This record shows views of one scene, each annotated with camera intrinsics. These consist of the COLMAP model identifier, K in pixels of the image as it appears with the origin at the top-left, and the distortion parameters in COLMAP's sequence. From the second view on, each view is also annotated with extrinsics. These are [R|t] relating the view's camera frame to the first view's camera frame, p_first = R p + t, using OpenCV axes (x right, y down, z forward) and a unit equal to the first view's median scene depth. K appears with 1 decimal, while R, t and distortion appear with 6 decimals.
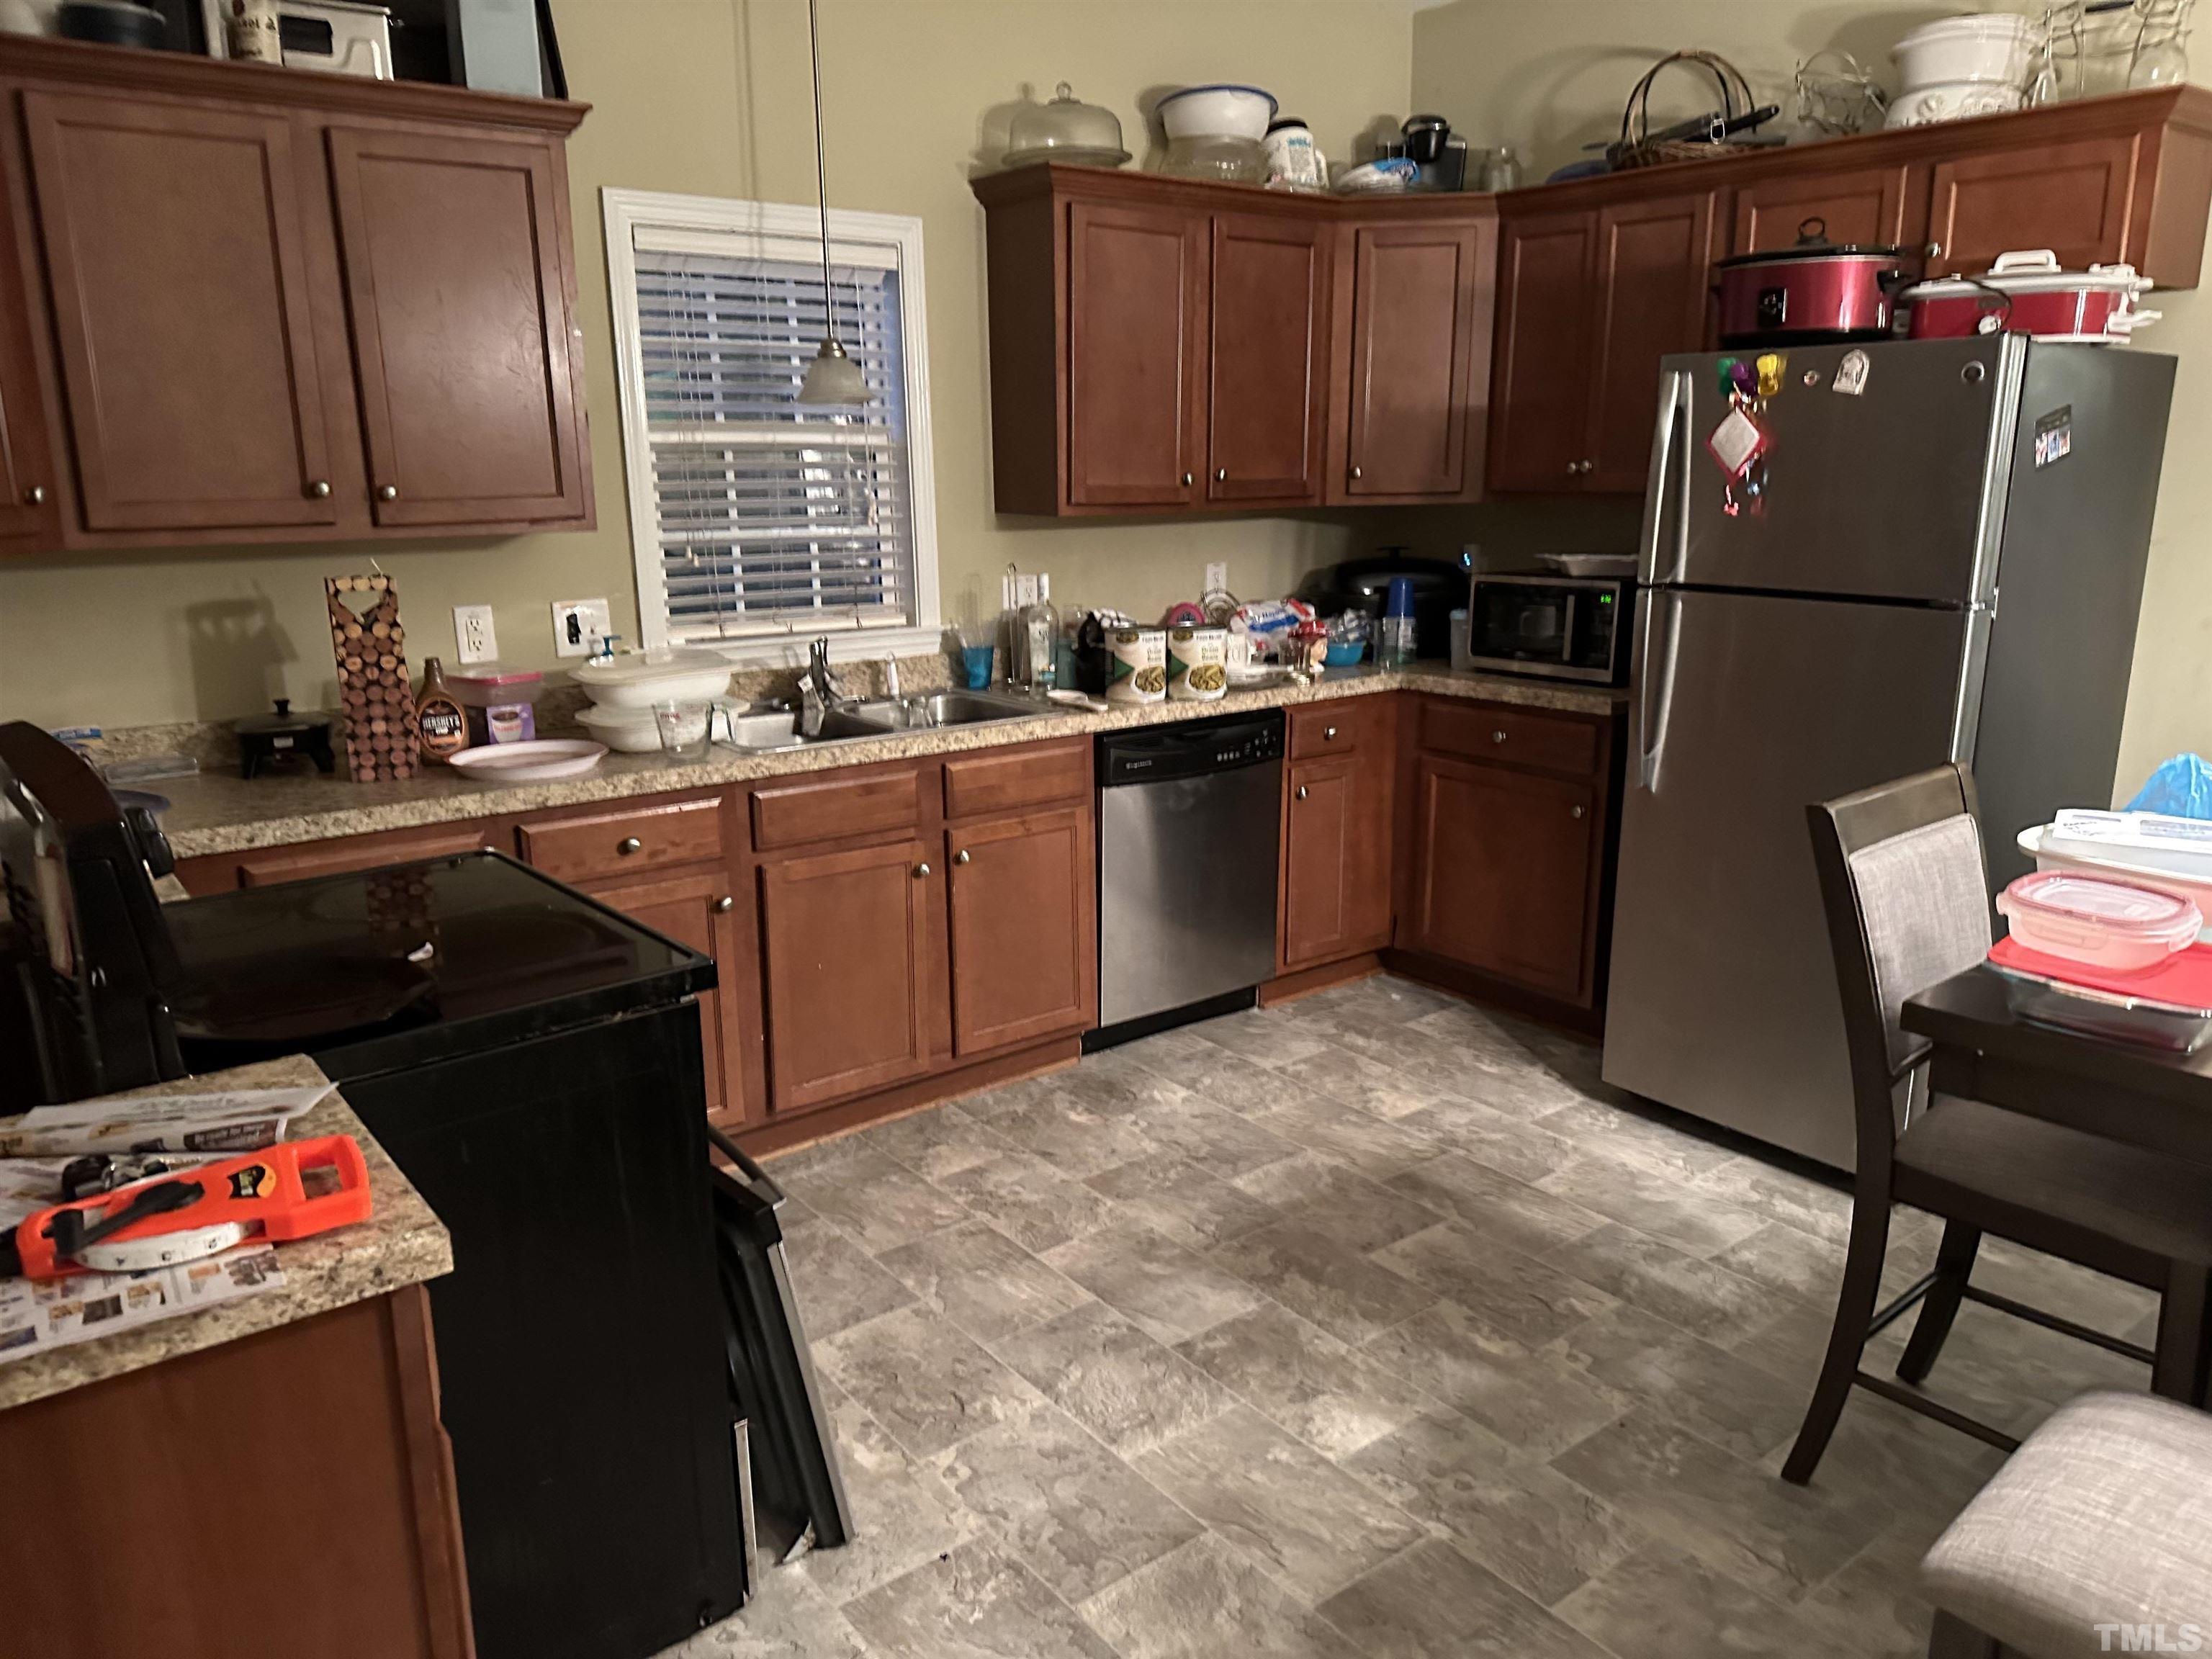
lens RADIAL K [[1560.6, 0, 1103.1], [0, 1560.6, 821.7], [0, 0, 1]] dist [0.137953, -0.234407]
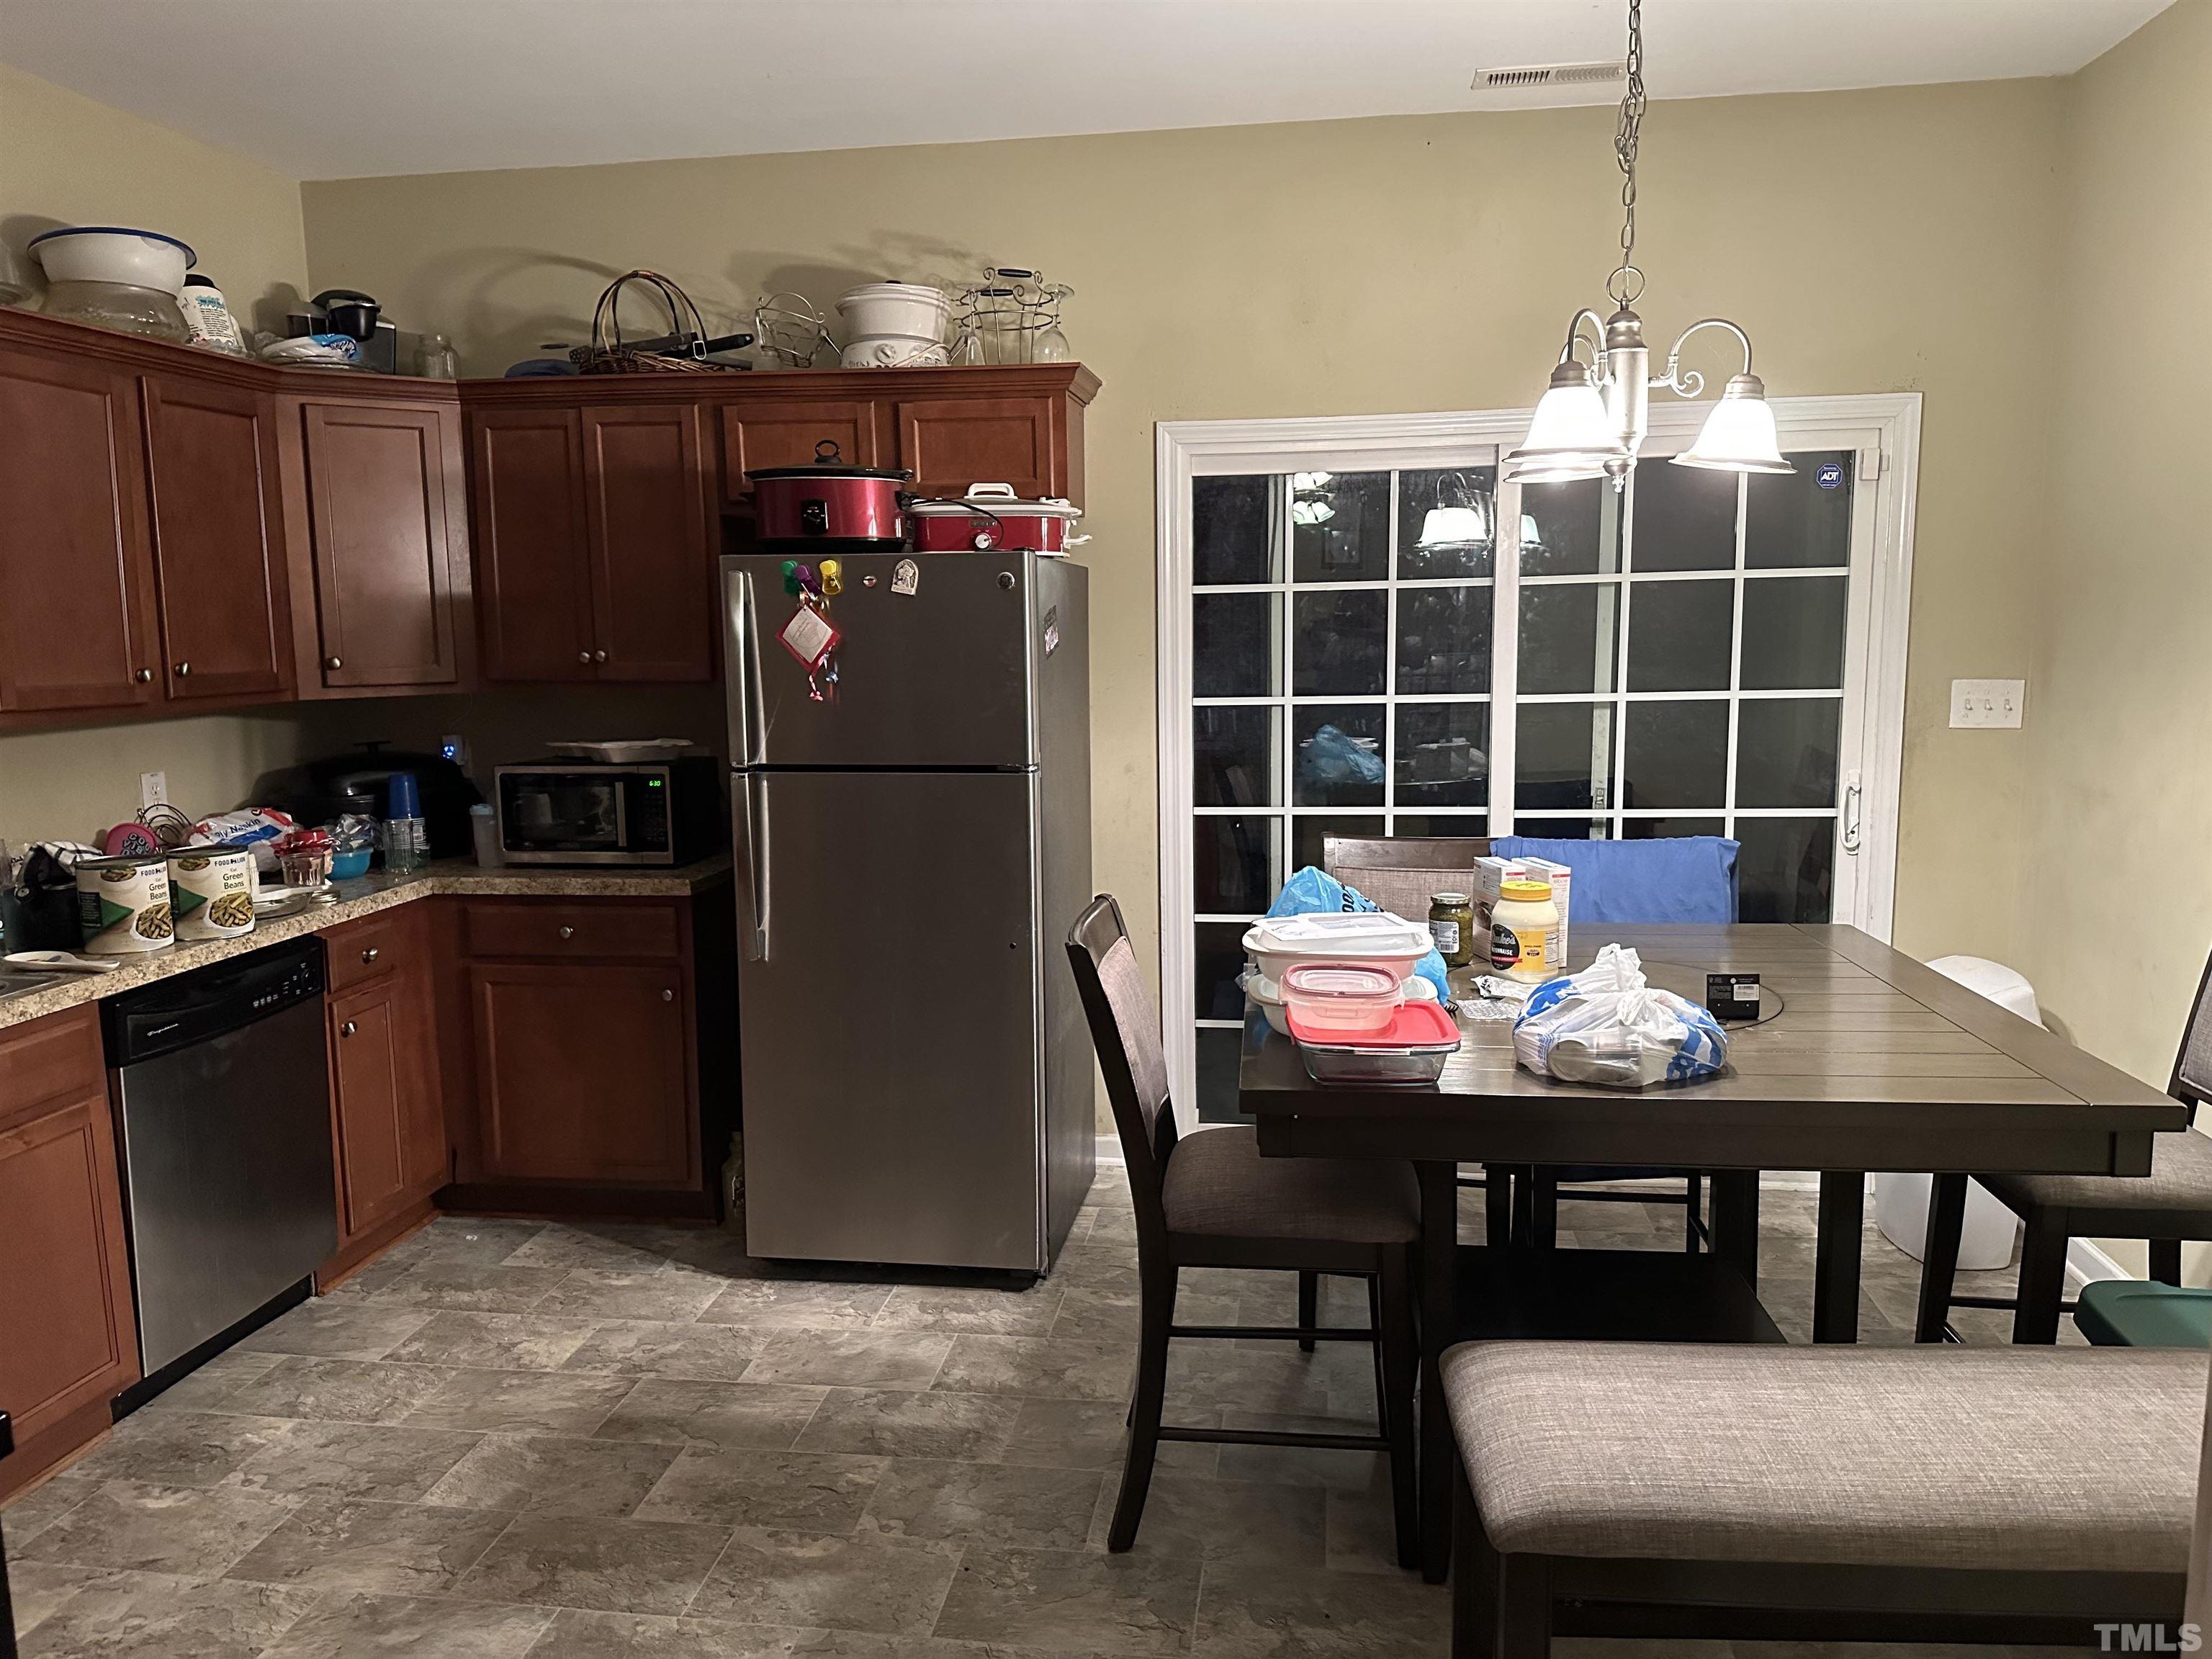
lens RADIAL K [[1588.9, 0, 1110.5], [0, 1588.9, 804.1], [0, 0, 1]] dist [0.068861, -0.074070]
pose [[0.720248, -0.085696, 0.688403, -0.179084], [0.165958, 0.984811, -0.051041, -0.026896], [-0.673573, 0.151009, 0.723530, 0.064601]]
